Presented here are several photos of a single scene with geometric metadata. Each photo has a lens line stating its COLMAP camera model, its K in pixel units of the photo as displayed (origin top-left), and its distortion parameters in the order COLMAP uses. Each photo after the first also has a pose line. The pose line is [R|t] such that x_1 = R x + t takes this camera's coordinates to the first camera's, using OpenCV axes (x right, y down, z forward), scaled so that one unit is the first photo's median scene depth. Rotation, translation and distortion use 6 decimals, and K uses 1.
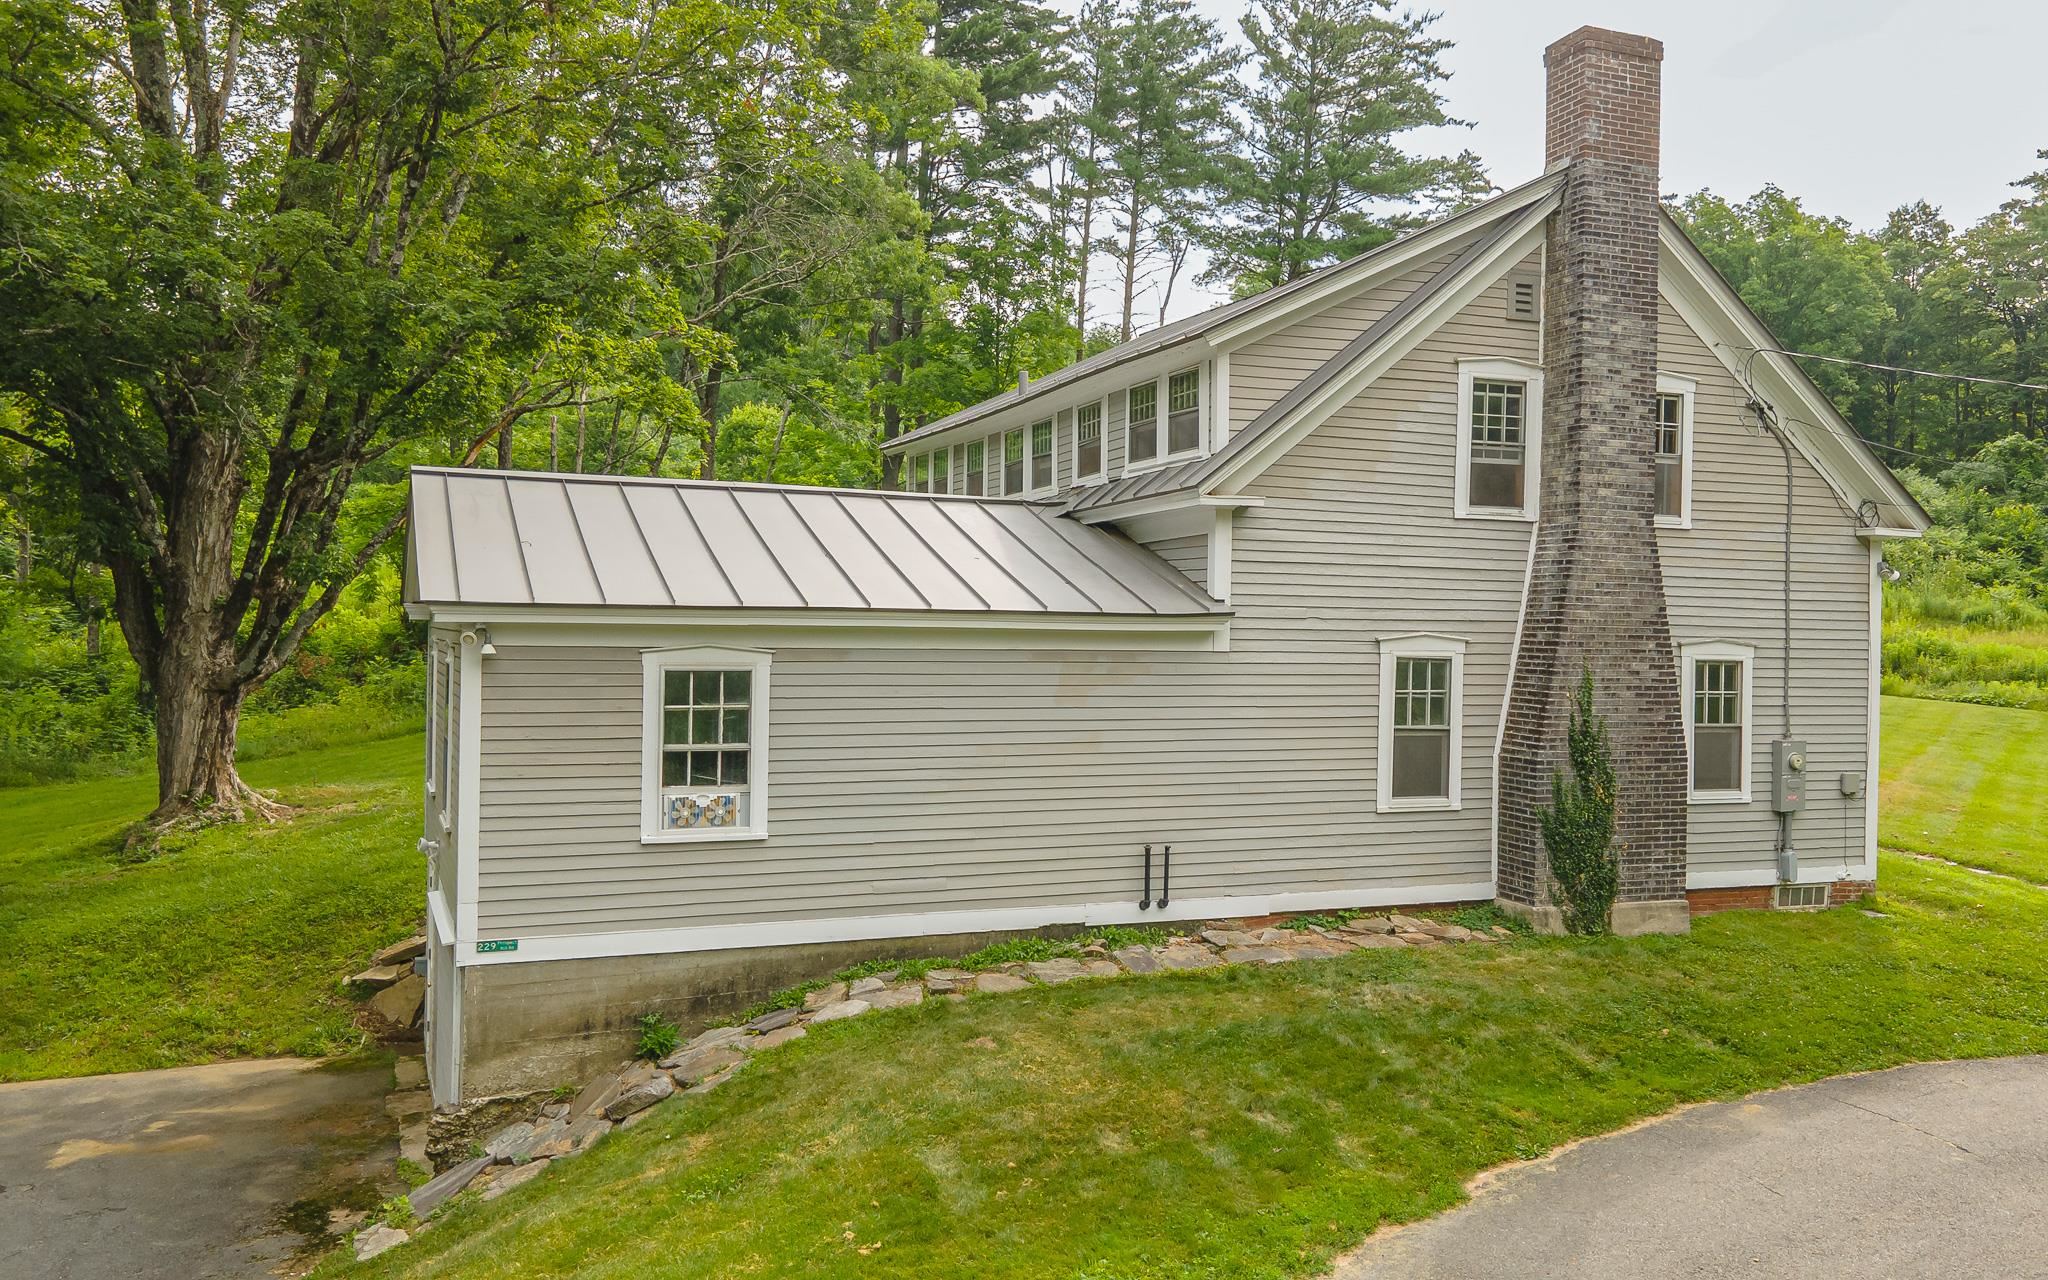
lens RADIAL K [[1712.1, 0, 1096.2], [0, 1712.1, 633.5], [0, 0, 1]] dist [0.003082, 0.068995]
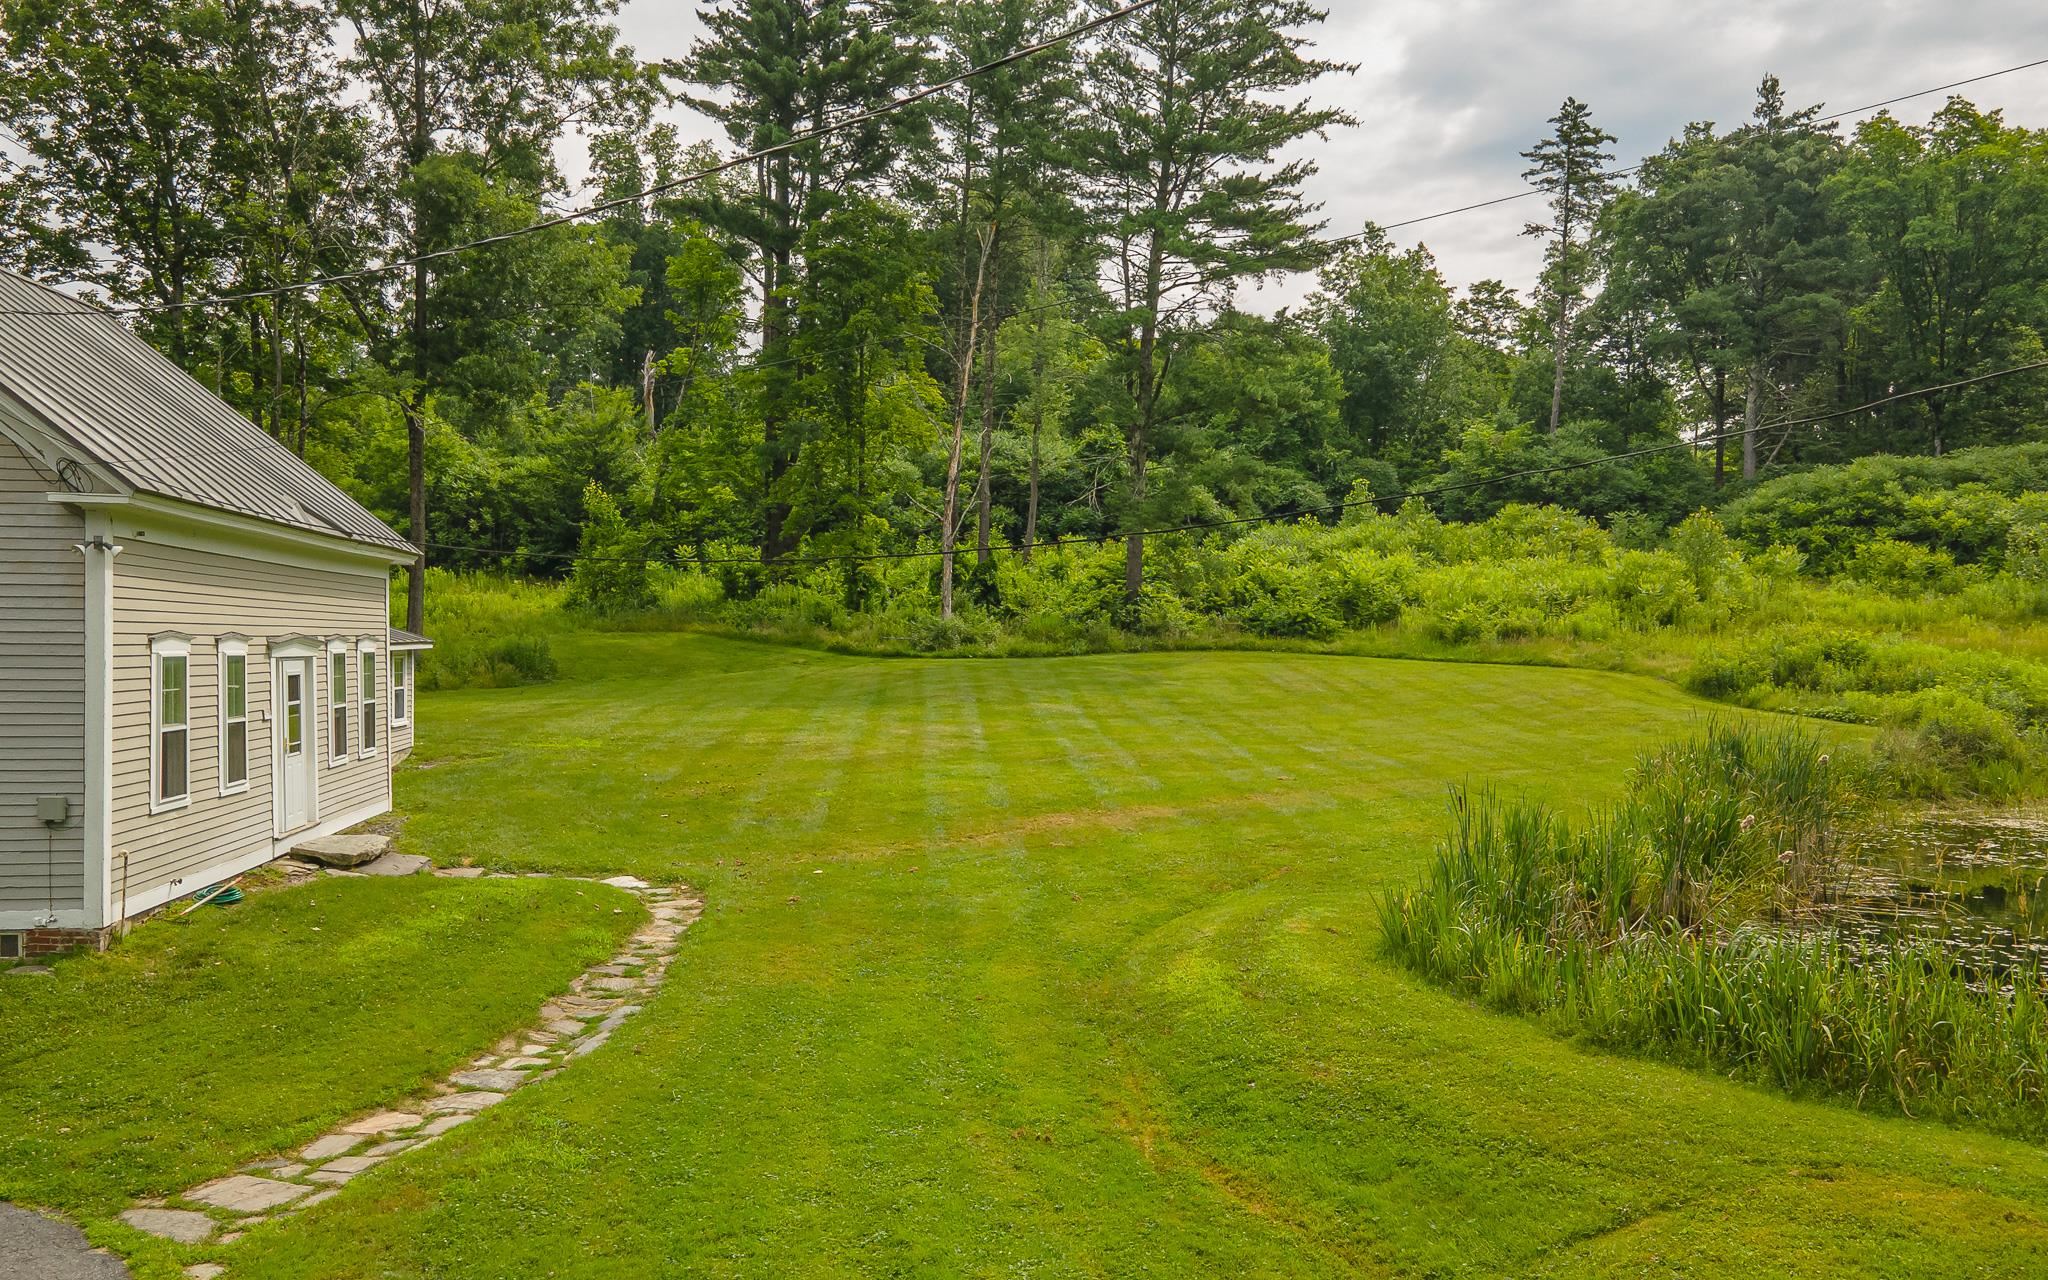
lens RADIAL K [[1705.6, 0, 1024.0], [0, 1705.6, 640.0], [0, 0, 1]] dist [0.047091, 0.002217]
pose [[0.956367, -0.011449, -0.291943, 0.505108], [0.009700, 0.999925, -0.007438, 0.008211], [0.292006, 0.004282, 0.956407, 0.158656]]
